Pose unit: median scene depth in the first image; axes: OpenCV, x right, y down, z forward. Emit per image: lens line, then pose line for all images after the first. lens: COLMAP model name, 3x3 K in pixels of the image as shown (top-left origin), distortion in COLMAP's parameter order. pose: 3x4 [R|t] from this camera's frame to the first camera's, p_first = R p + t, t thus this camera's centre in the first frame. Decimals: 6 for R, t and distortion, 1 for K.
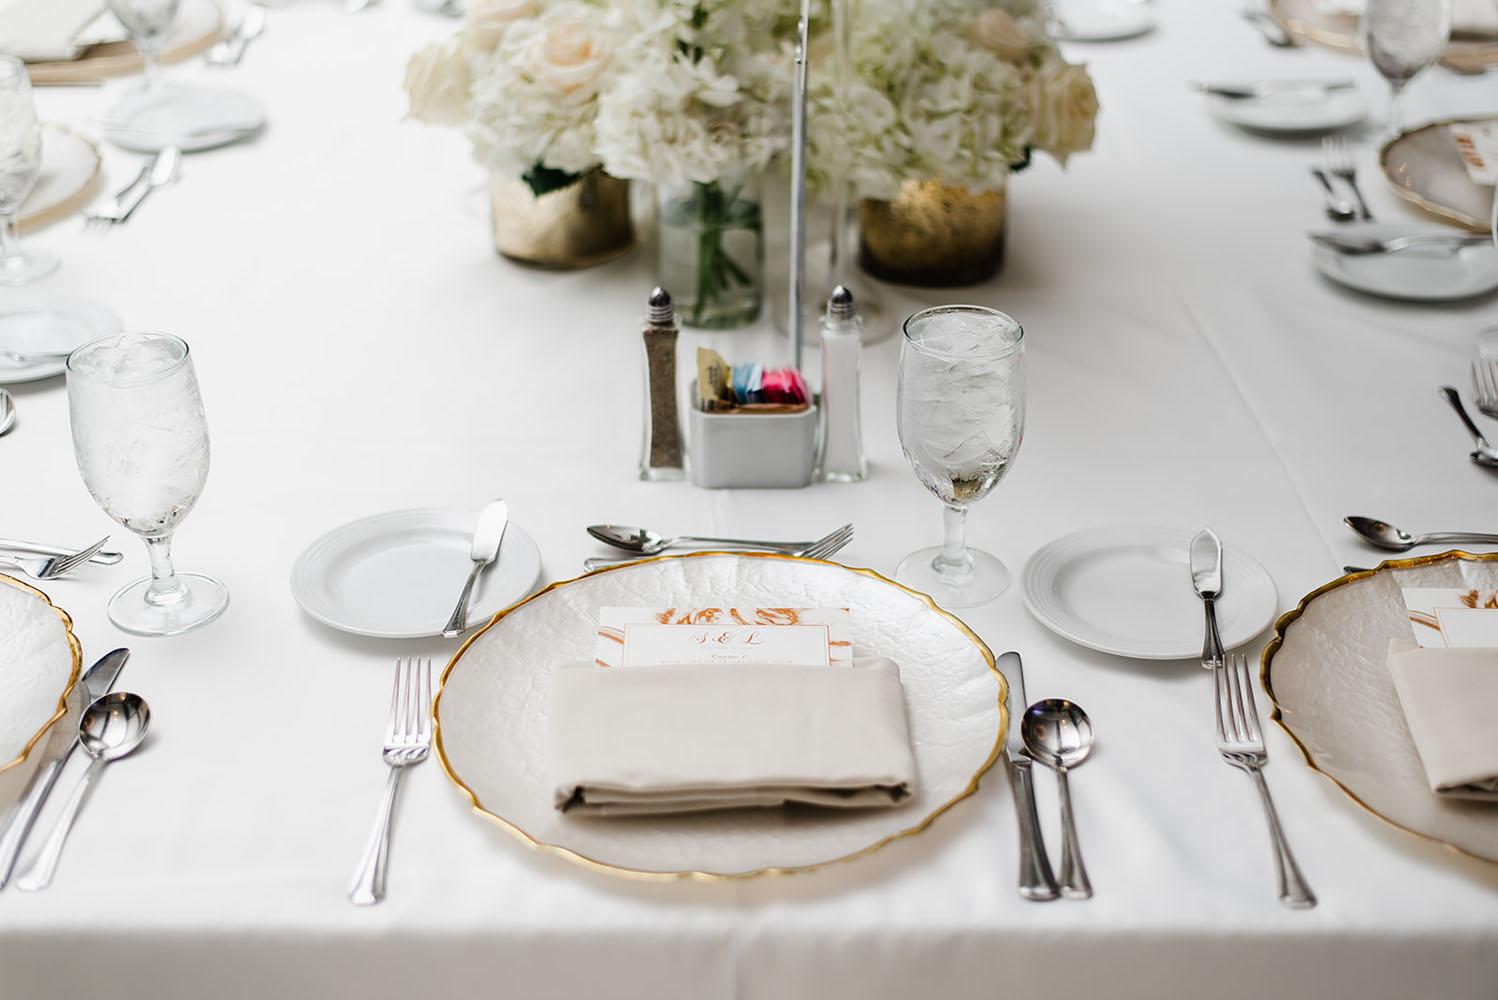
lens RADIAL K [[2265.1, 0, 749.0], [0, 2265.1, 500.0], [0, 0, 1]] dist [-0.007046, 0.110398]
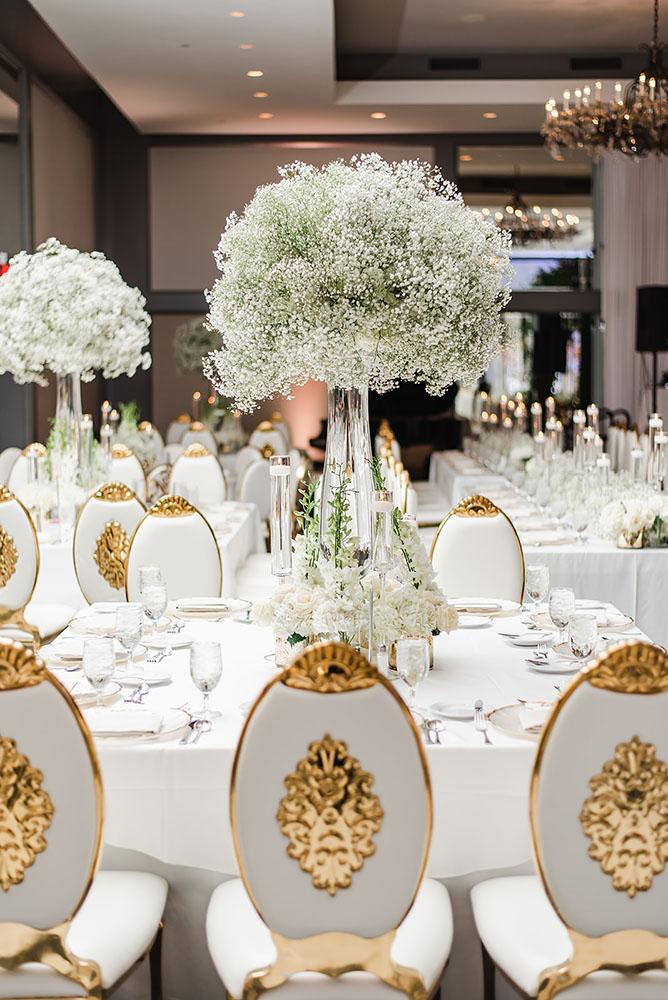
lens RADIAL K [[1512.1, 0, 339.0], [0, 1512.1, 512.9], [0, 0, 1]] dist [-0.007046, 0.110398]
pose [[0.999980, 0.002276, 0.005920, -0.040744], [0.000208, 0.921114, -0.389293, 0.593904], [-0.006339, 0.389286, 0.921095, -1.214224]]
